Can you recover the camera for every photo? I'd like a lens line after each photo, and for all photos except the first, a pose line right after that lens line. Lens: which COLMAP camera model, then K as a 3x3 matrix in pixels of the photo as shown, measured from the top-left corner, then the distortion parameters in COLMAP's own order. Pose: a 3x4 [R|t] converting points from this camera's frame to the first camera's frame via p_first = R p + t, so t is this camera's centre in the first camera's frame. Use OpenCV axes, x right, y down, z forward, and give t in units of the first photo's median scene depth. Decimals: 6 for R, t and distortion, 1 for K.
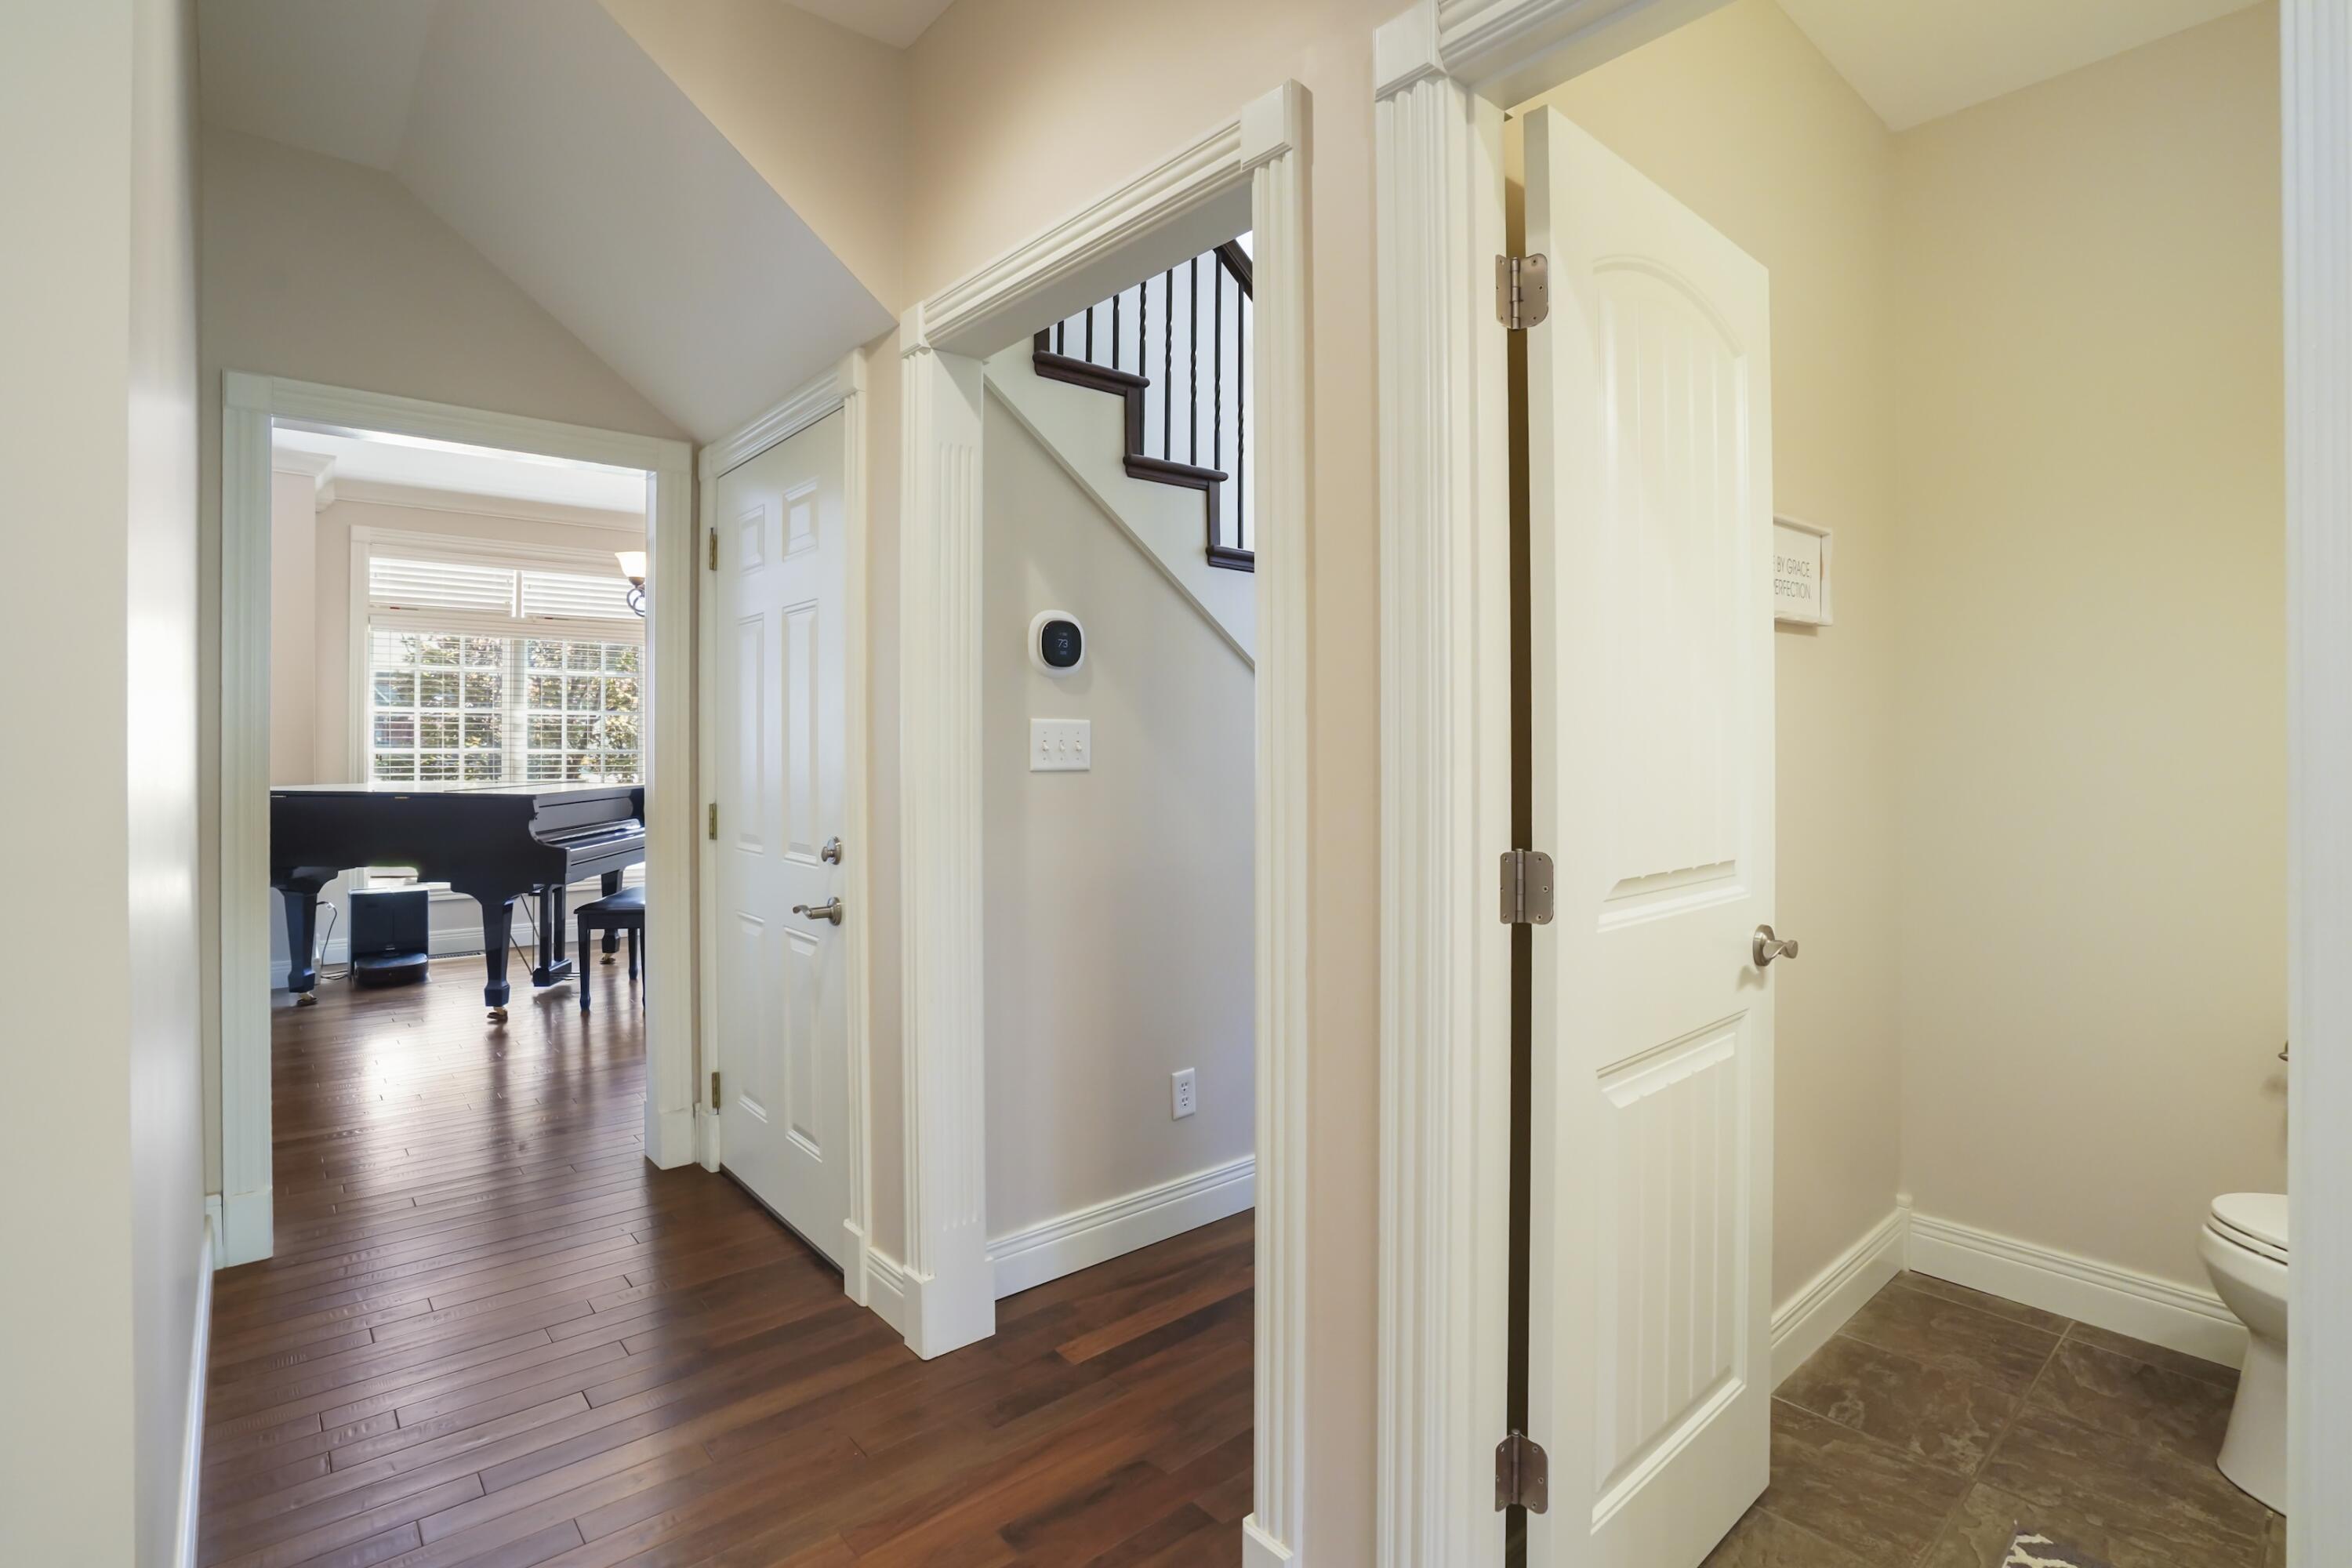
lens RADIAL K [[1099.8, 0, 1180.1], [0, 1099.8, 748.0], [0, 0, 1]] dist [-0.056753, 0.022665]
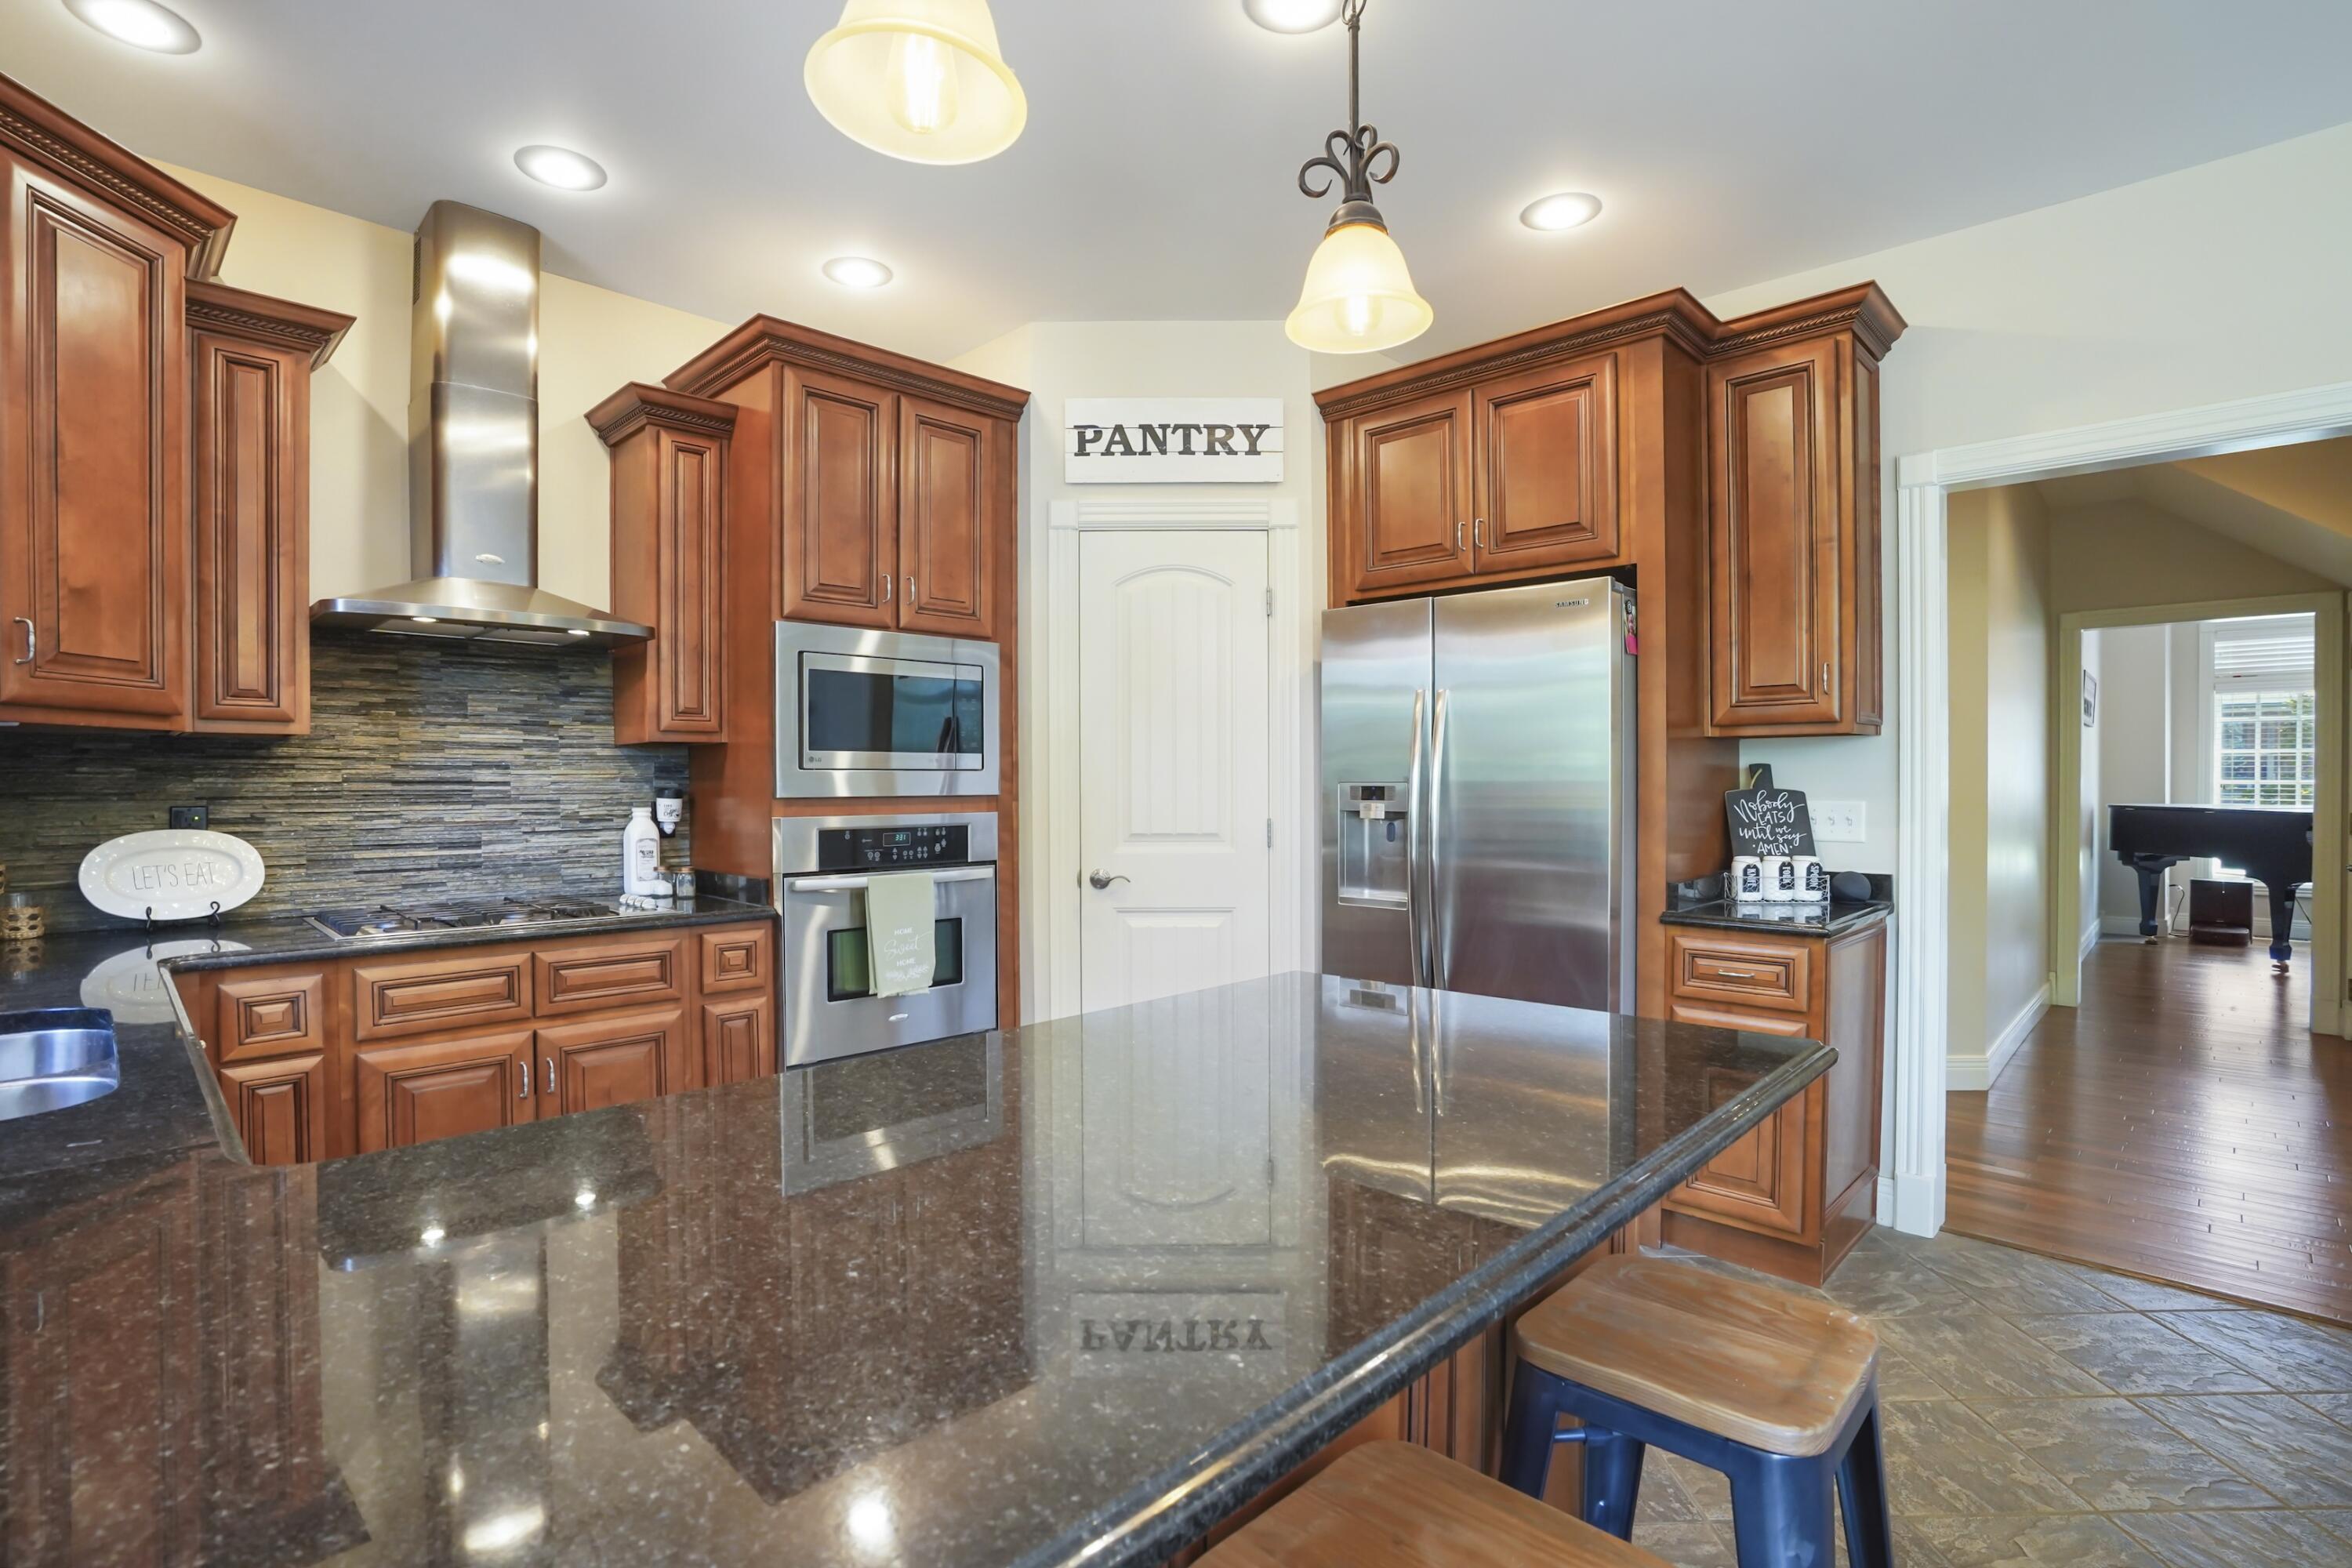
lens RADIAL K [[1106.3, 0, 1179.2], [0, 1106.3, 790.6], [0, 0, 1]] dist [-0.058697, 0.021709]
pose [[0.077840, 0.004026, -0.996958, 0.572910], [0.005434, 0.999975, 0.004462, 0.000082], [0.996951, -0.005764, 0.077816, -0.492156]]
